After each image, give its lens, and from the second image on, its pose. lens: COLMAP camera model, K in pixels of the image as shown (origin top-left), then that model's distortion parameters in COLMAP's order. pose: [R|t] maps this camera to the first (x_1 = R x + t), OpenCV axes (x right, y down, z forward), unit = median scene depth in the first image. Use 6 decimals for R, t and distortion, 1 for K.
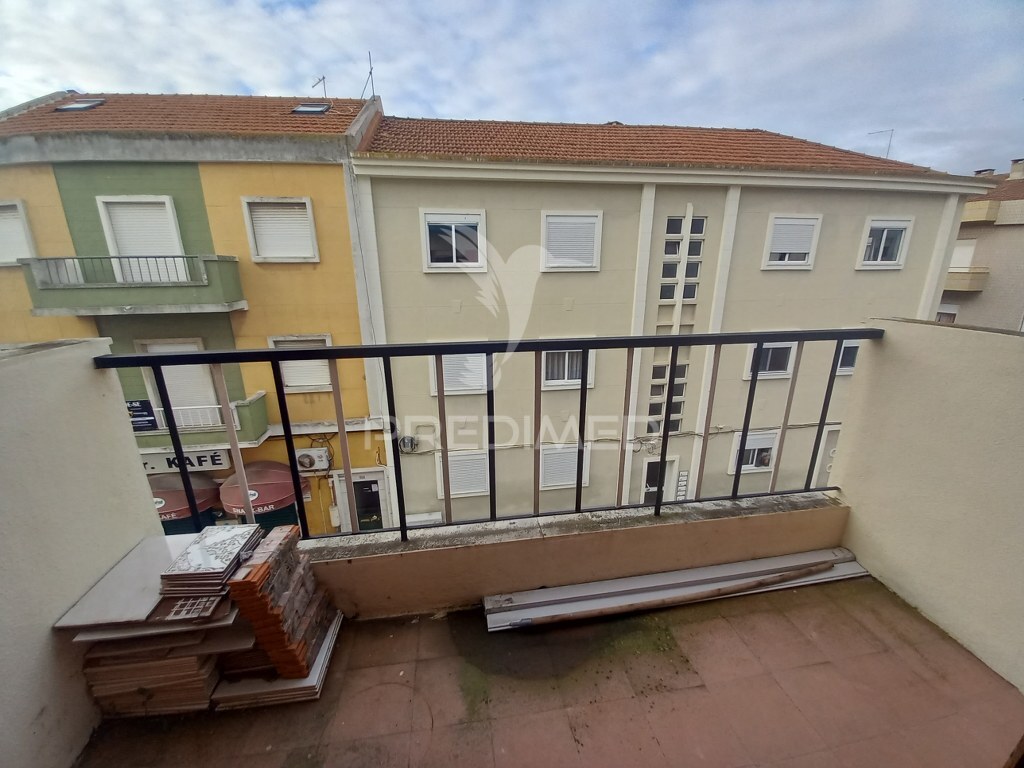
lens RADIAL K [[403.4, 0, 504.9], [0, 403.4, 394.5], [0, 0, 1]] dist [-0.001283, -0.005543]
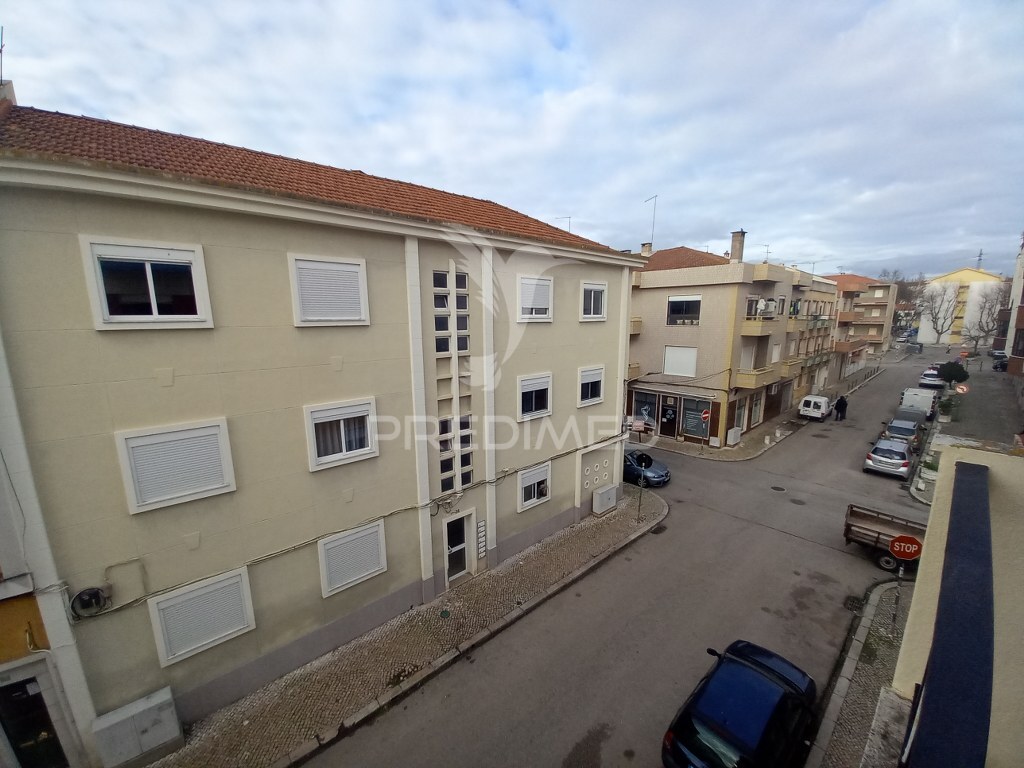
lens RADIAL K [[403.4, 0, 504.7], [0, 403.4, 391.9], [0, 0, 1]] dist [-0.001283, -0.005543]
pose [[0.833999, -0.096932, 0.543184, -0.011944], [0.158111, 0.985148, -0.066961, -0.052634], [-0.528626, 0.141729, 0.836939, 0.117513]]
